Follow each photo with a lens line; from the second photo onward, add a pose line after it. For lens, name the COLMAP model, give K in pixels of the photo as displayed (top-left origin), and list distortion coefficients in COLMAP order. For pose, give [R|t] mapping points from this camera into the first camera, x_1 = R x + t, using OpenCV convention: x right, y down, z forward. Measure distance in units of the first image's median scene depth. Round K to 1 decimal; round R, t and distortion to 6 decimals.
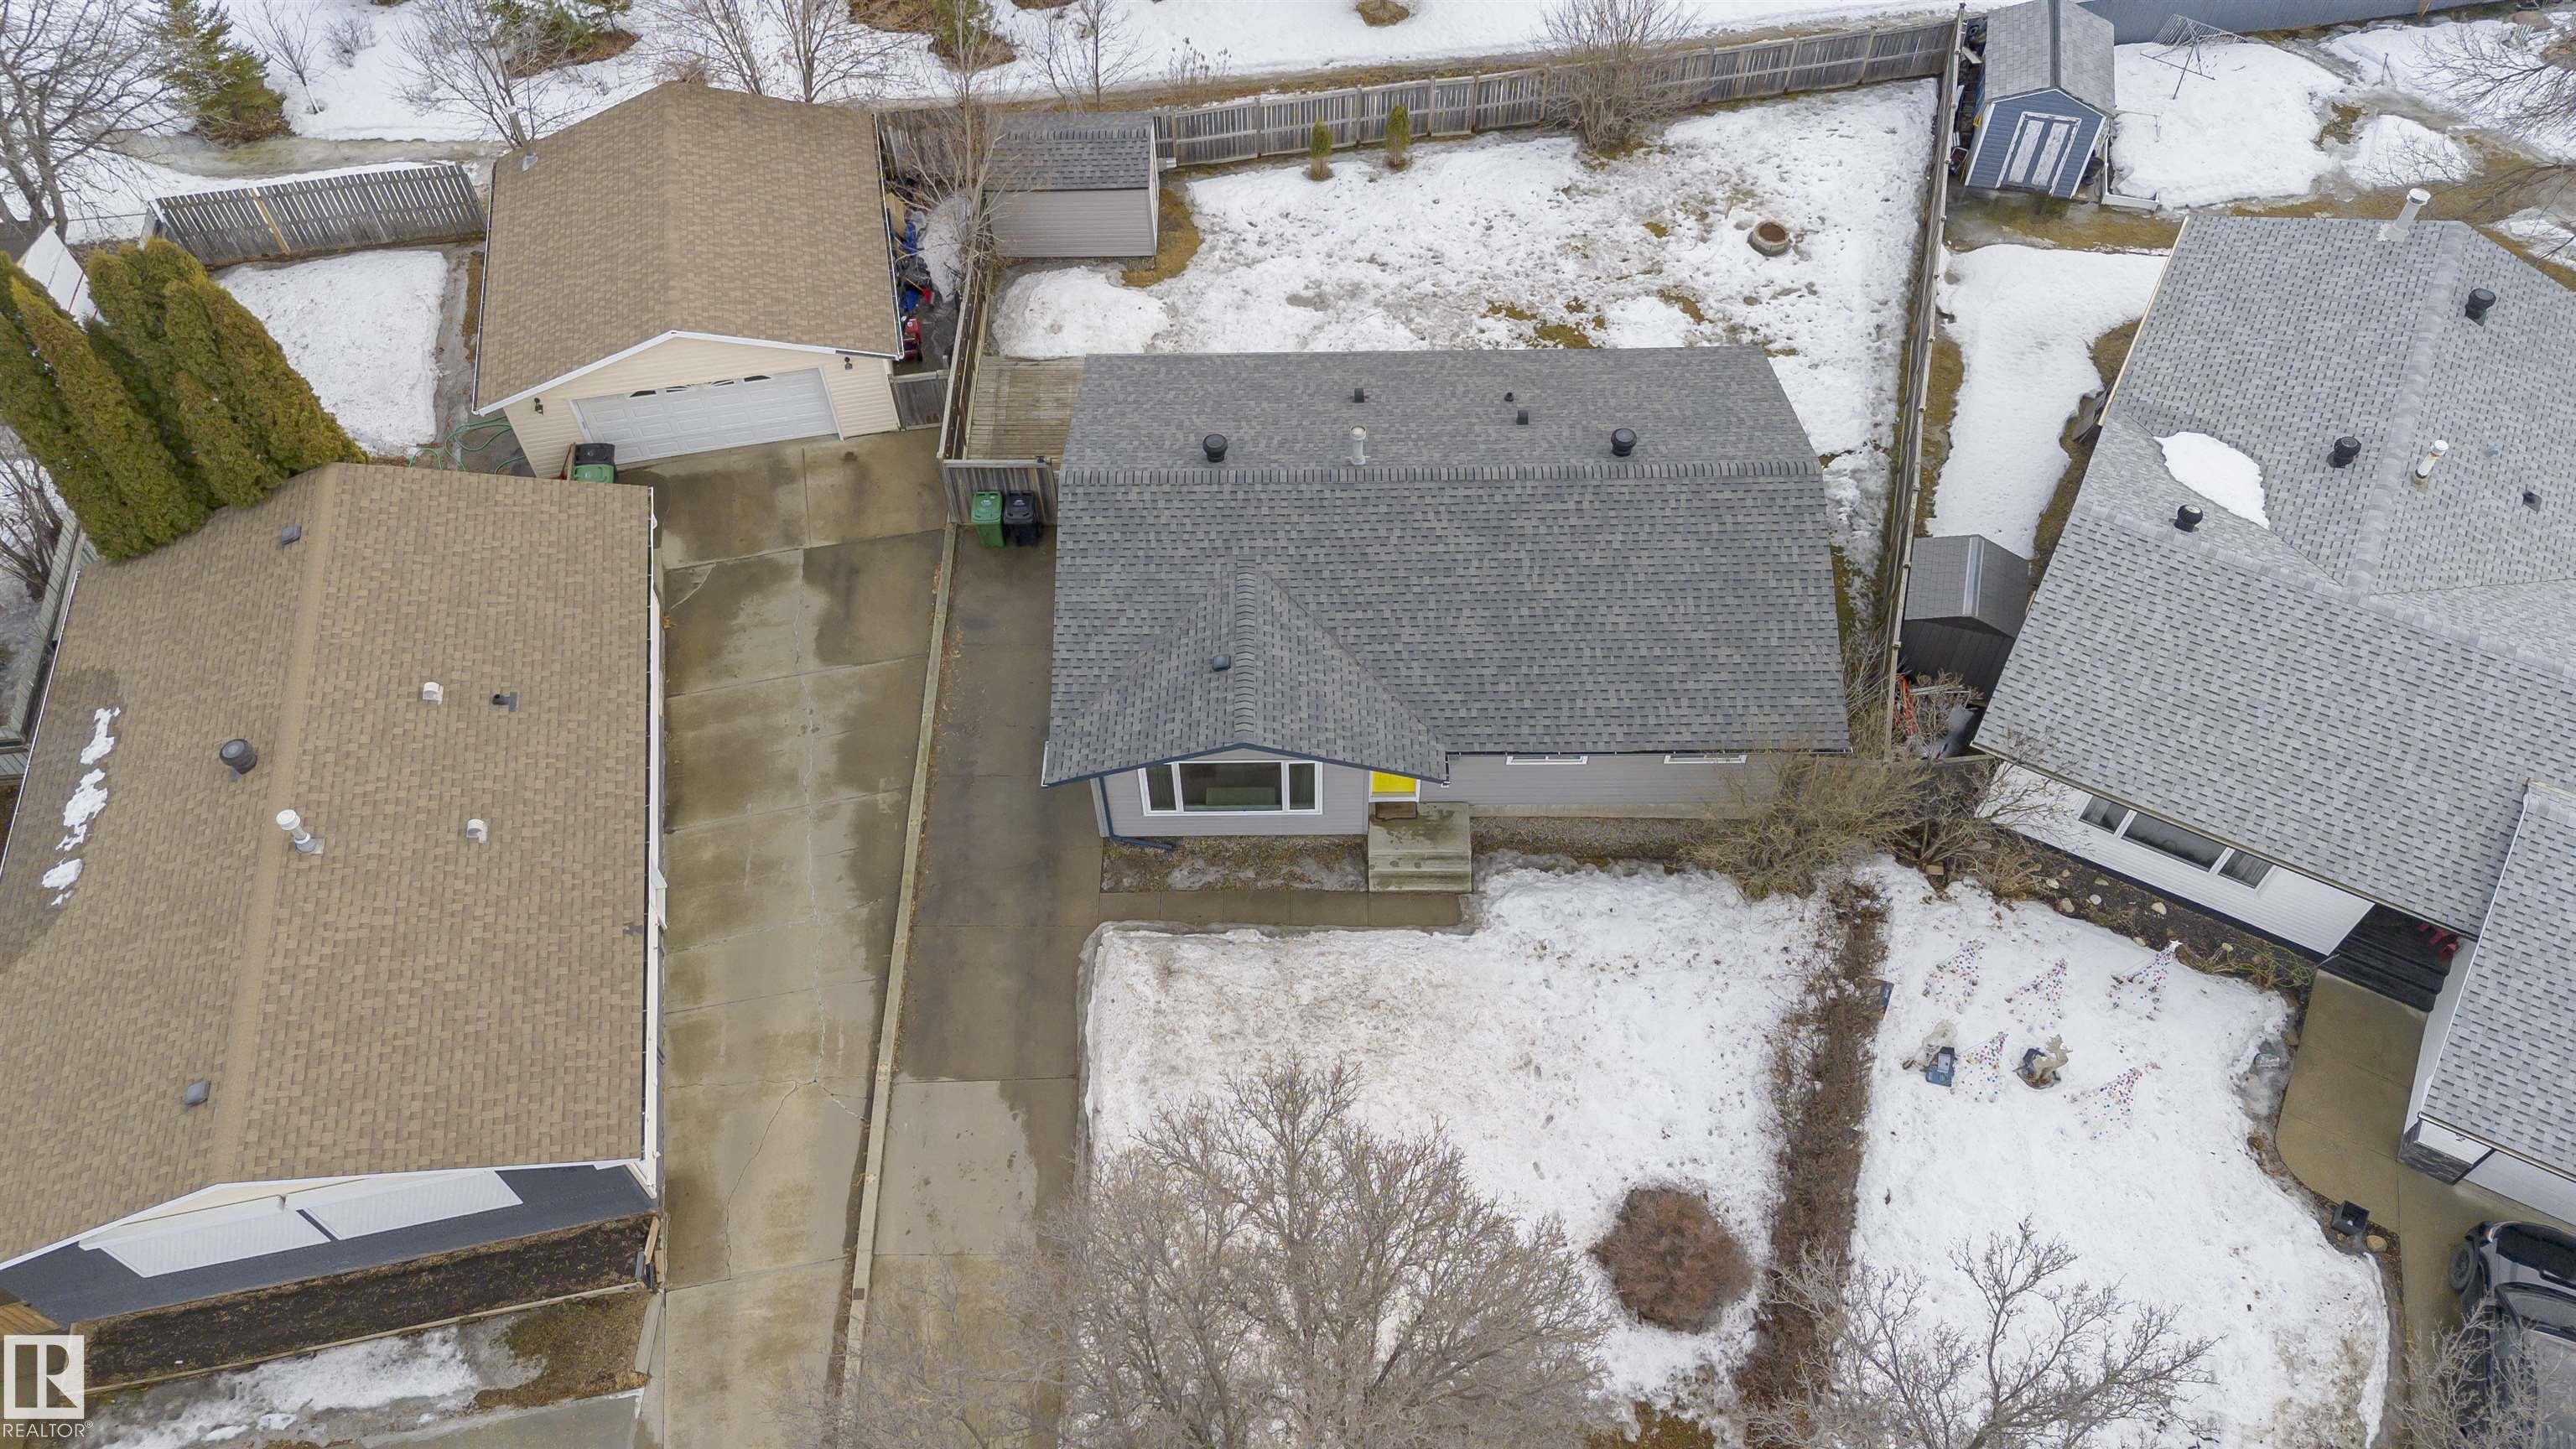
lens RADIAL K [[1827.9, 0, 1288.2], [0, 1827.9, 710.5], [0, 0, 1]] dist [0.078517, -0.077004]
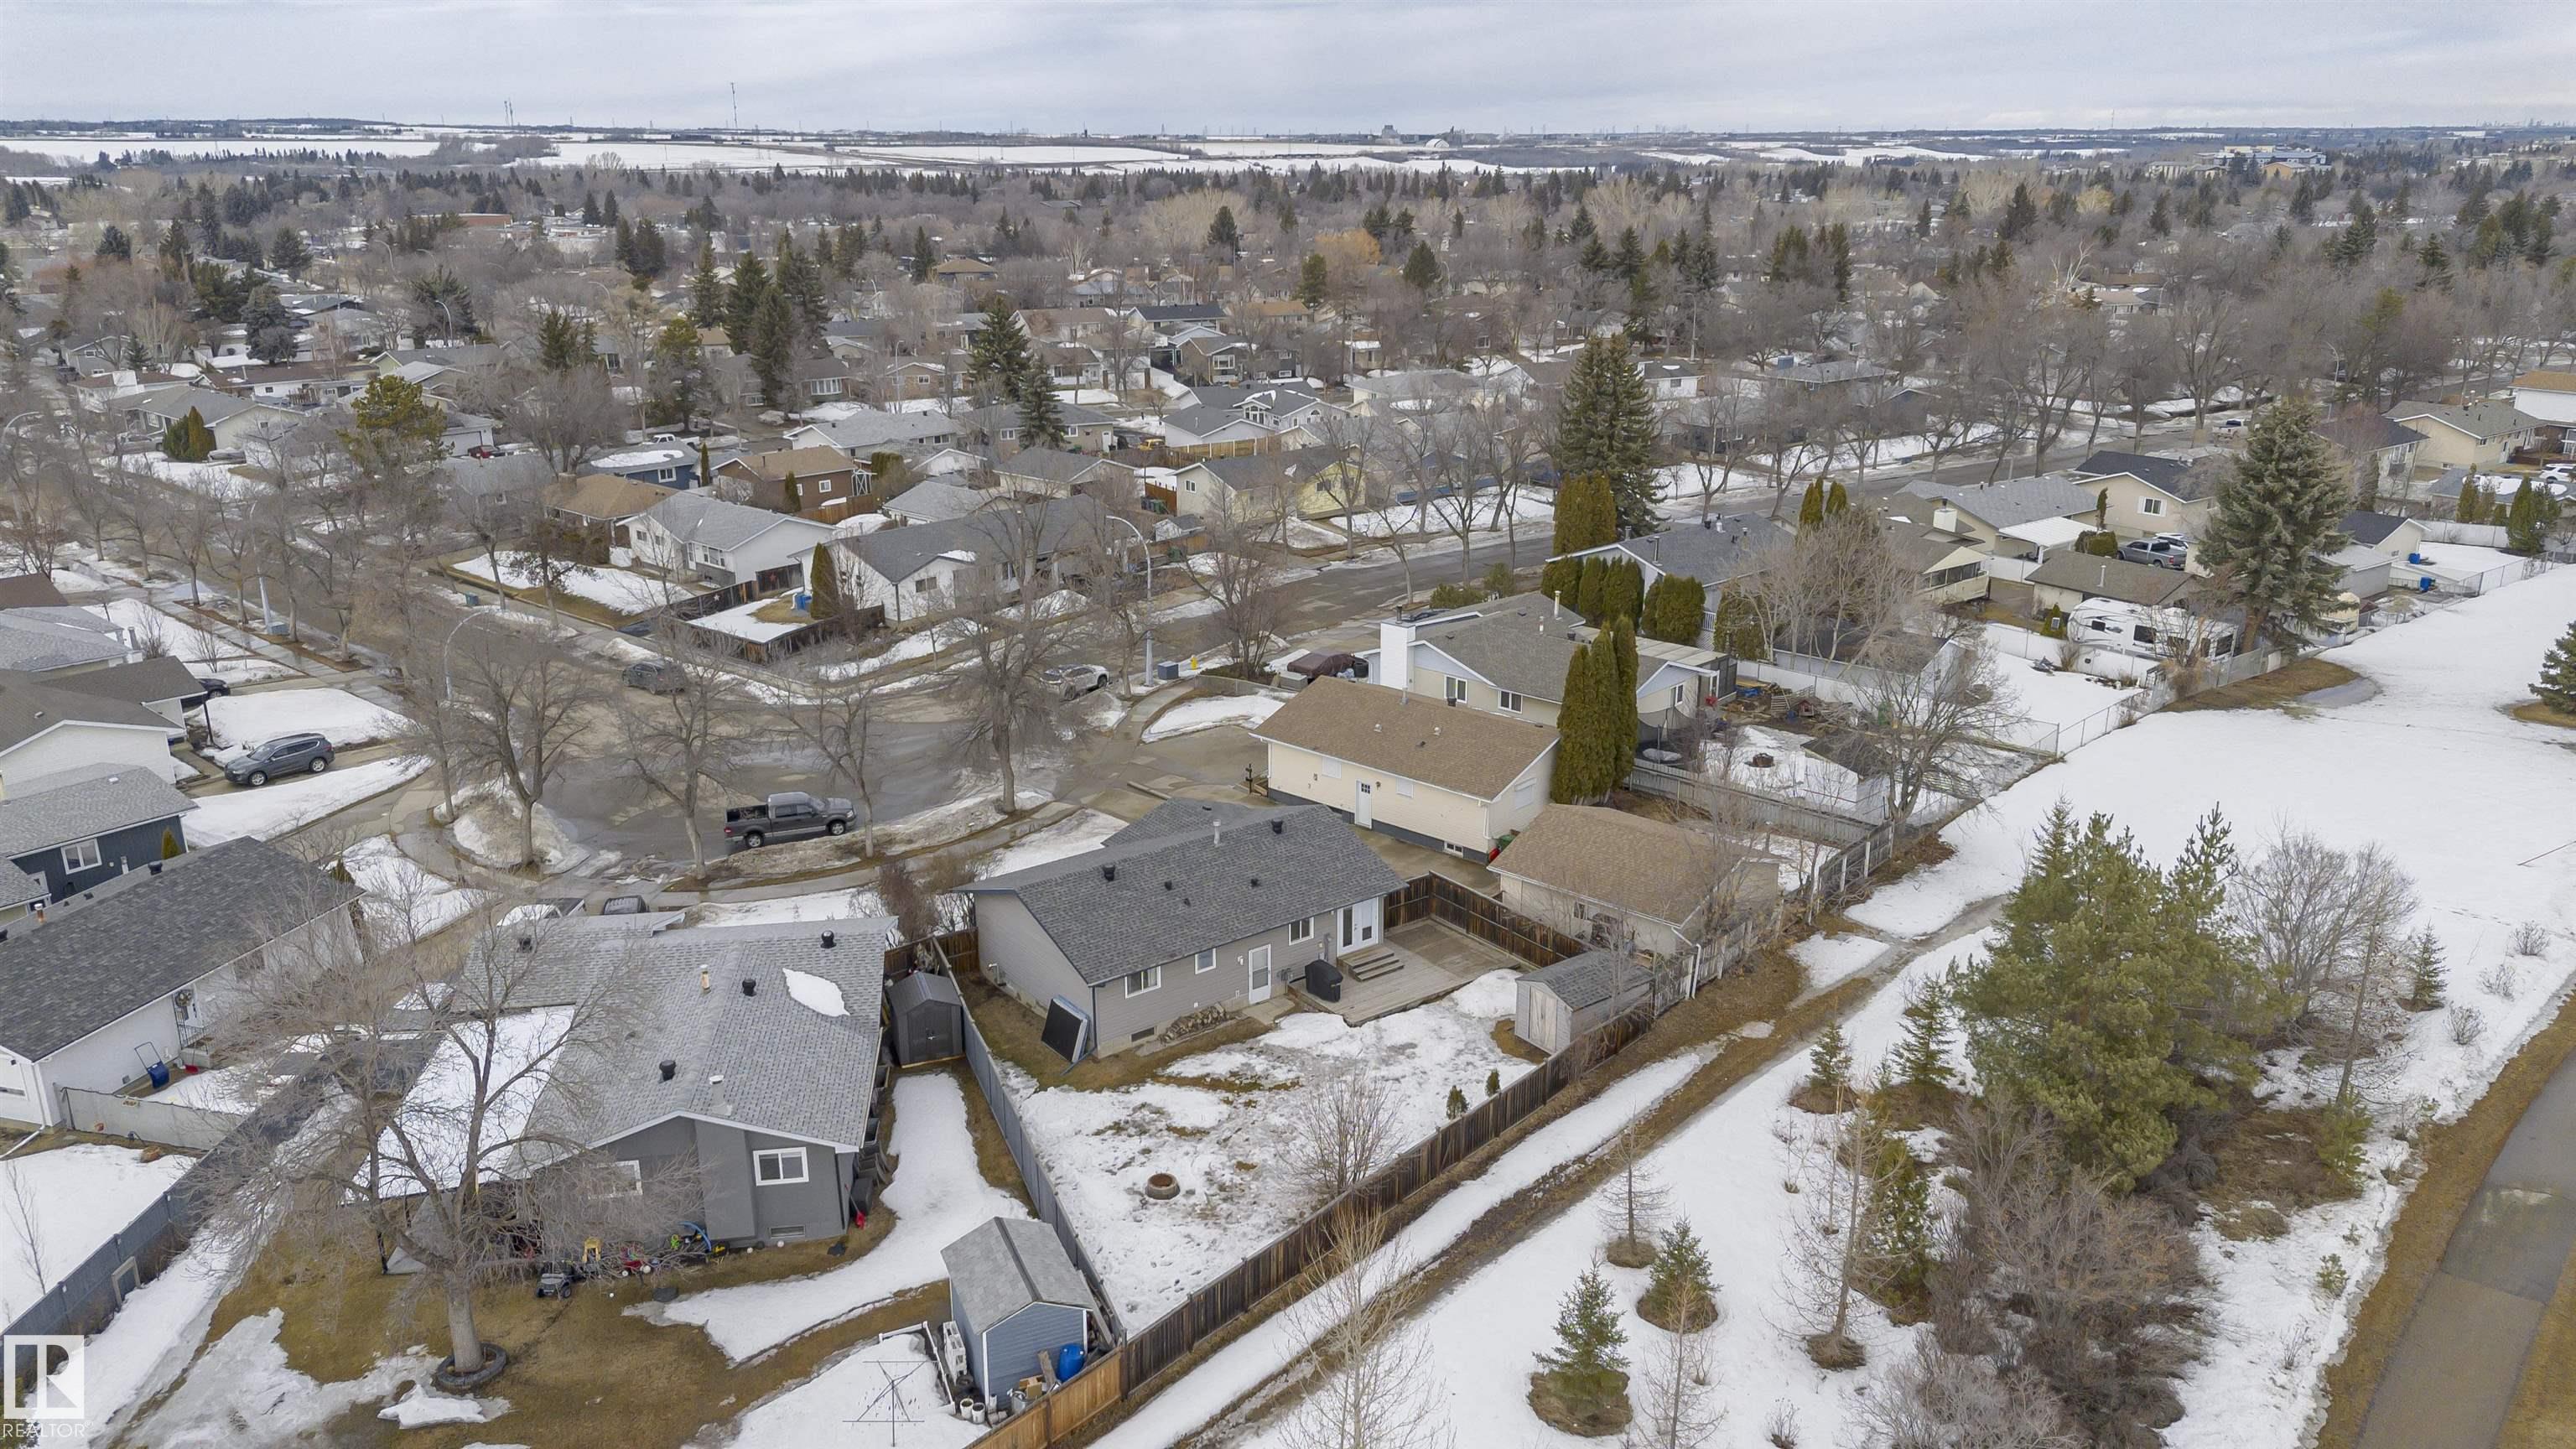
lens RADIAL K [[1804.6, 0, 1288.0], [0, 1804.6, 724.5], [0, 0, 1]] dist [0.066887, -0.070115]
pose [[-0.801060, 0.196053, -0.565567, 1.072210], [-0.471827, 0.374615, 0.798149, -1.803638], [0.368350, 0.906216, -0.207586, 1.317440]]
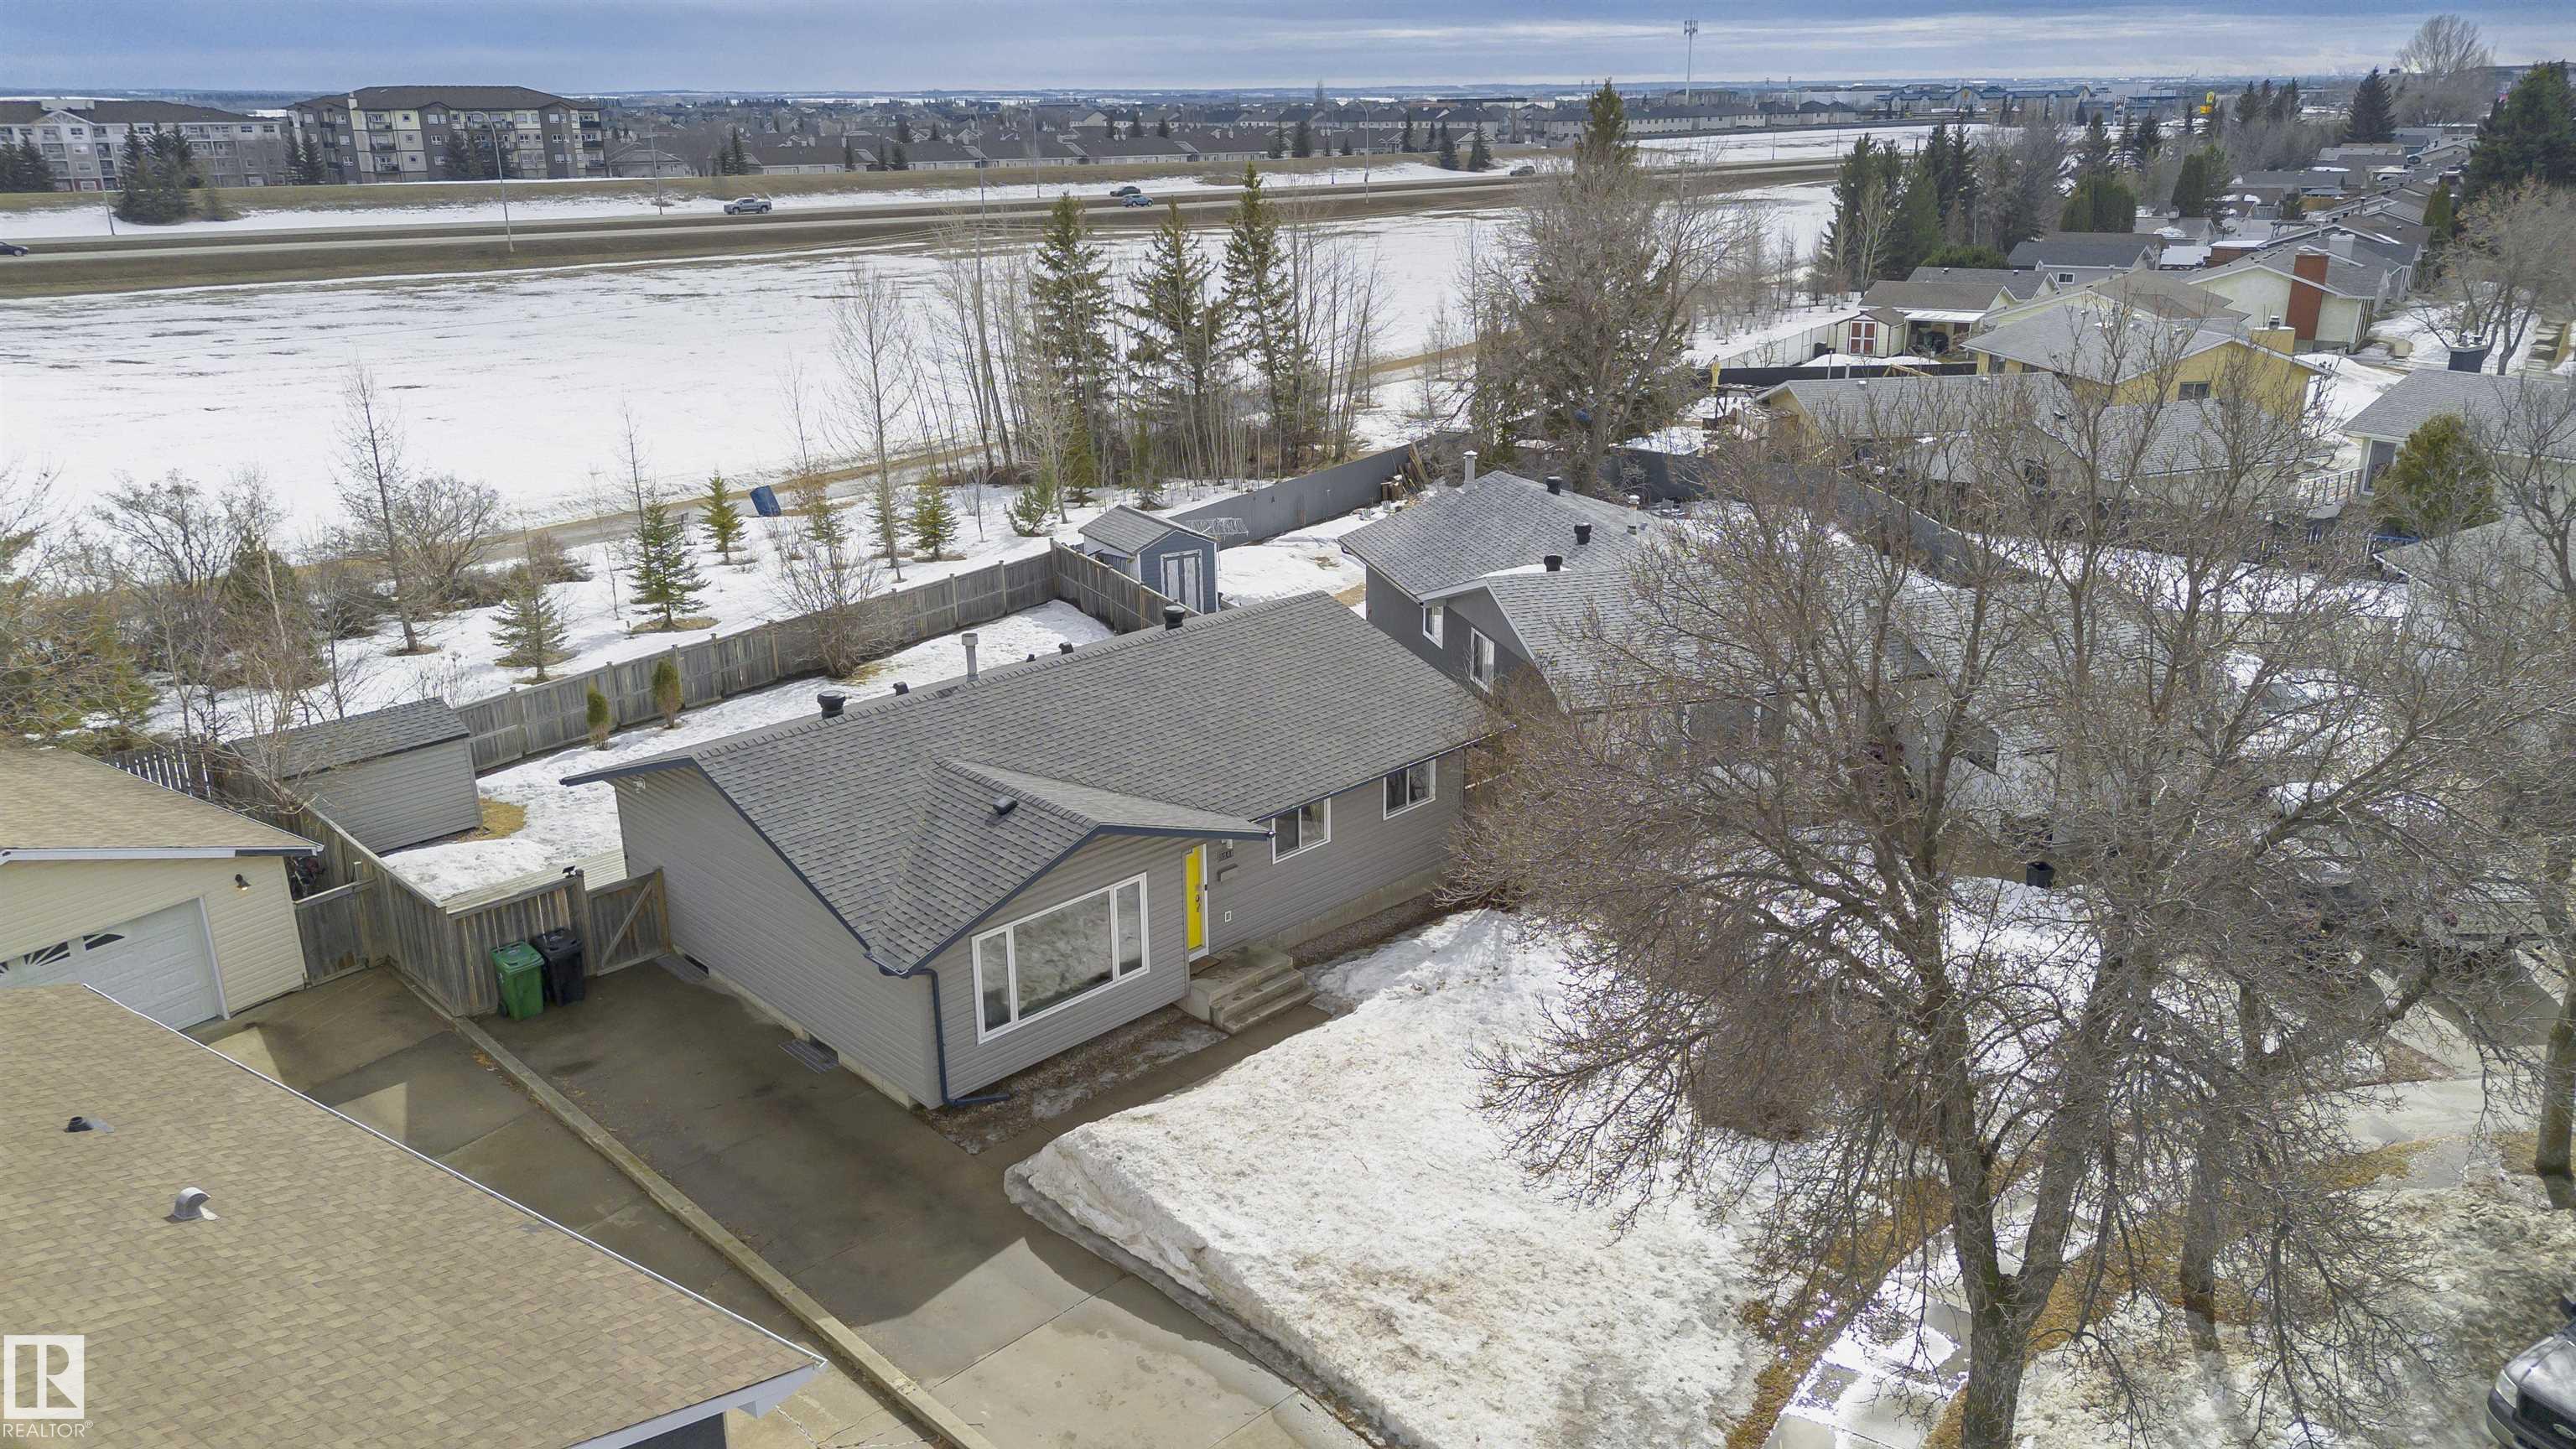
lens RADIAL K [[1827.9, 0, 1288.2], [0, 1827.9, 710.5], [0, 0, 1]] dist [0.078517, -0.077004]
pose [[0.717496, -0.216108, 0.662191, -0.477661], [0.559851, 0.744543, -0.363624, 0.313668], [-0.414448, 0.631627, 0.655195, 0.313999]]
